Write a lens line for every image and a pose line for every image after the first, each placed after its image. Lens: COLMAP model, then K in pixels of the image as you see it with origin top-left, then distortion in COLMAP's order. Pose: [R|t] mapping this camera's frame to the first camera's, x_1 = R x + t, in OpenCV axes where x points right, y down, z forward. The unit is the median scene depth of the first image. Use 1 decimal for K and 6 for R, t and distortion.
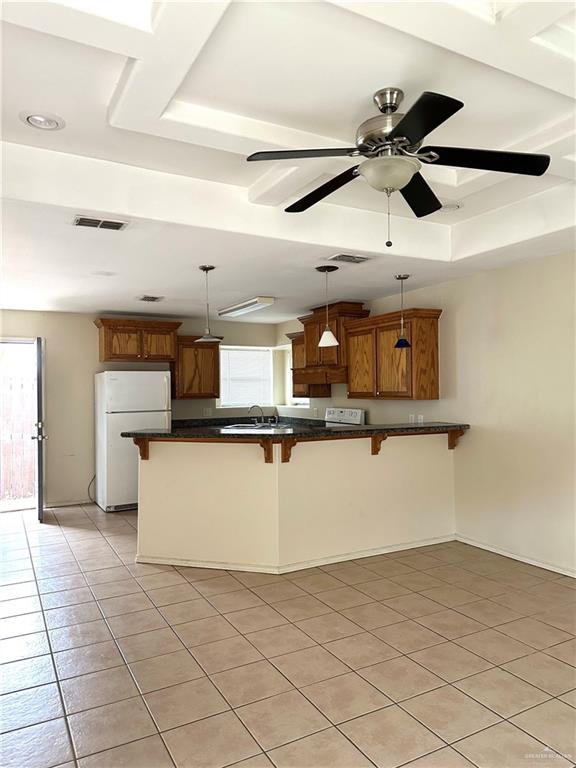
lens RADIAL K [[541.9, 0, 288.2], [0, 541.9, 384.5], [0, 0, 1]] dist [-0.001526, -0.001526]
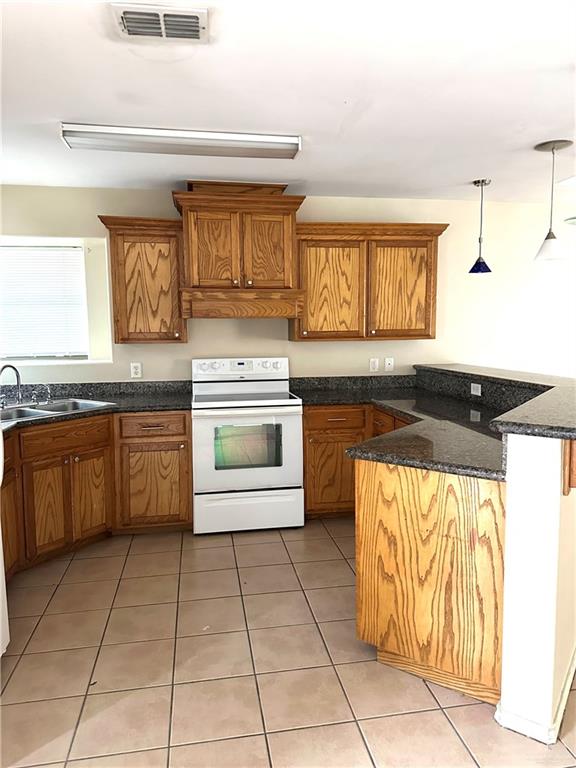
lens RADIAL K [[541.9, 0, 288.5], [0, 541.9, 382.5], [0, 0, 1]] dist [-0.001526, -0.001526]
pose [[0.320624, -0.097006, 0.942226, -0.553187], [0.001640, 0.994797, 0.101860, 0.008851], [-0.947205, -0.031113, 0.319115, 0.851239]]
